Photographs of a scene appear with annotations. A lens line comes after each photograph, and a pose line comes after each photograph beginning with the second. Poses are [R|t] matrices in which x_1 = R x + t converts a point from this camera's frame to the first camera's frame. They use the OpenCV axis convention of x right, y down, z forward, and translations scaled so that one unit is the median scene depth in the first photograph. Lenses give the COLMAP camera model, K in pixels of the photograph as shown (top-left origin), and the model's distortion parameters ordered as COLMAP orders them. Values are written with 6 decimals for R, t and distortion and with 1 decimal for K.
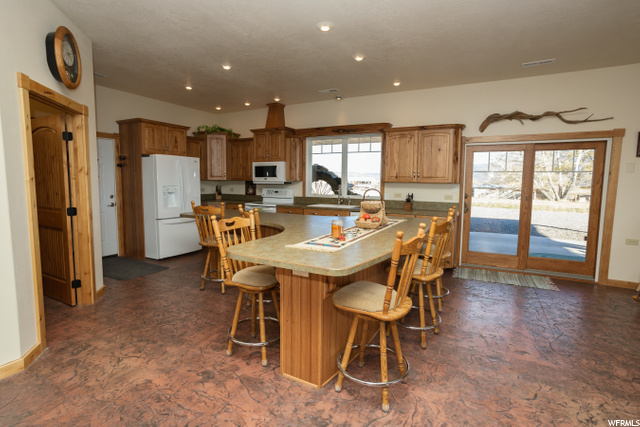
lens RADIAL K [[317.8, 0, 317.5], [0, 317.8, 207.7], [0, 0, 1]] dist [-0.051498, 0.034266]
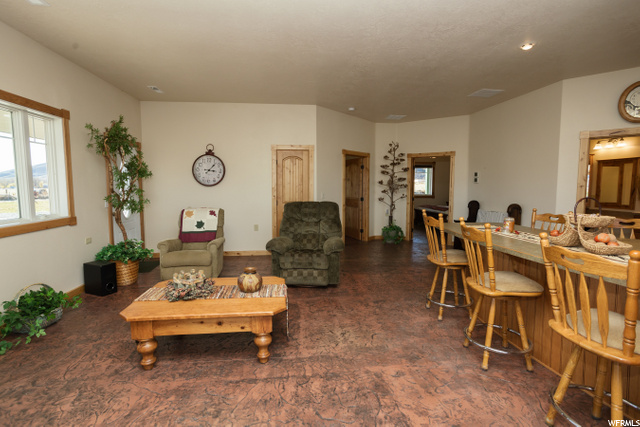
lens RADIAL K [[307.9, 0, 317.0], [0, 307.9, 208.1], [0, 0, 1]] dist [-0.051141, 0.033307]
pose [[-0.823136, 0.032259, -0.566927, 0.719283], [-0.060515, 0.987716, 0.144066, -0.064915], [0.564611, 0.152893, -0.811072, 0.814396]]
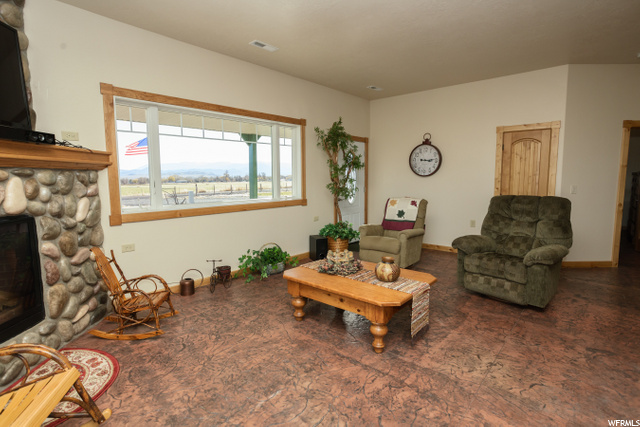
lens RADIAL K [[317.8, 0, 317.5], [0, 317.8, 207.7], [0, 0, 1]] dist [-0.051498, 0.034266]
pose [[-0.973621, -0.027470, 0.226511, 0.500288], [0.015308, 0.982626, 0.184966, -0.063973], [-0.227656, 0.183554, -0.956285, 0.866738]]
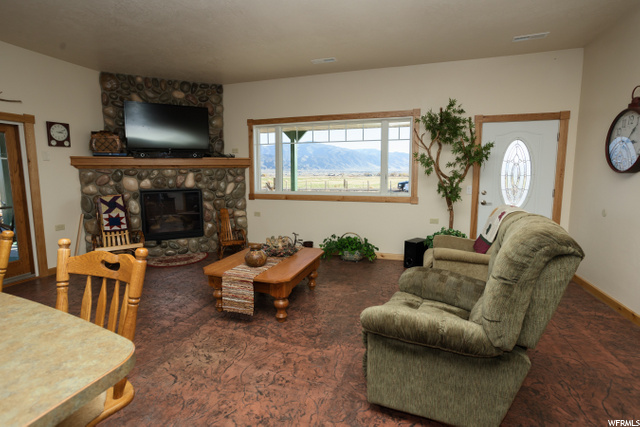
lens RADIAL K [[317.8, 0, 317.5], [0, 317.8, 207.7], [0, 0, 1]] dist [-0.051498, 0.034266]
pose [[-0.177285, -0.122214, 0.976542, -0.146446], [0.087767, 0.986343, 0.139374, -0.022868], [-0.980238, 0.110417, -0.164137, 0.276101]]
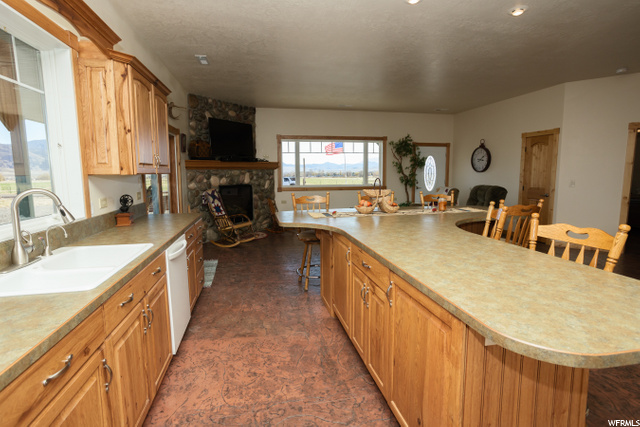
lens RADIAL K [[321.2, 0, 316.7], [0, 321.2, 208.0], [0, 0, 1]] dist [-0.048841, 0.031762]
pose [[-0.638664, -0.092751, 0.763875, -0.356046], [0.066571, 0.982327, 0.174934, -0.108740], [-0.766601, 0.162577, -0.621202, 1.243639]]
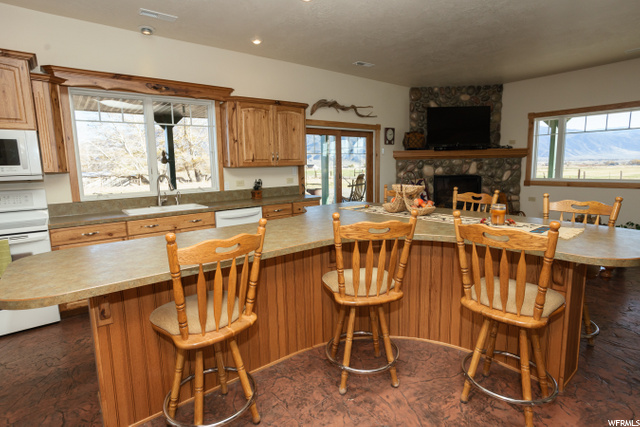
lens RADIAL K [[331.7, 0, 315.3], [0, 331.7, 207.8], [0, 0, 1]] dist [-0.059873, 0.040540]
pose [[0.390790, -0.139819, 0.909799, -0.524798], [0.105493, 0.988687, 0.106630, -0.056007], [-0.914415, 0.054308, 0.401119, 0.589452]]
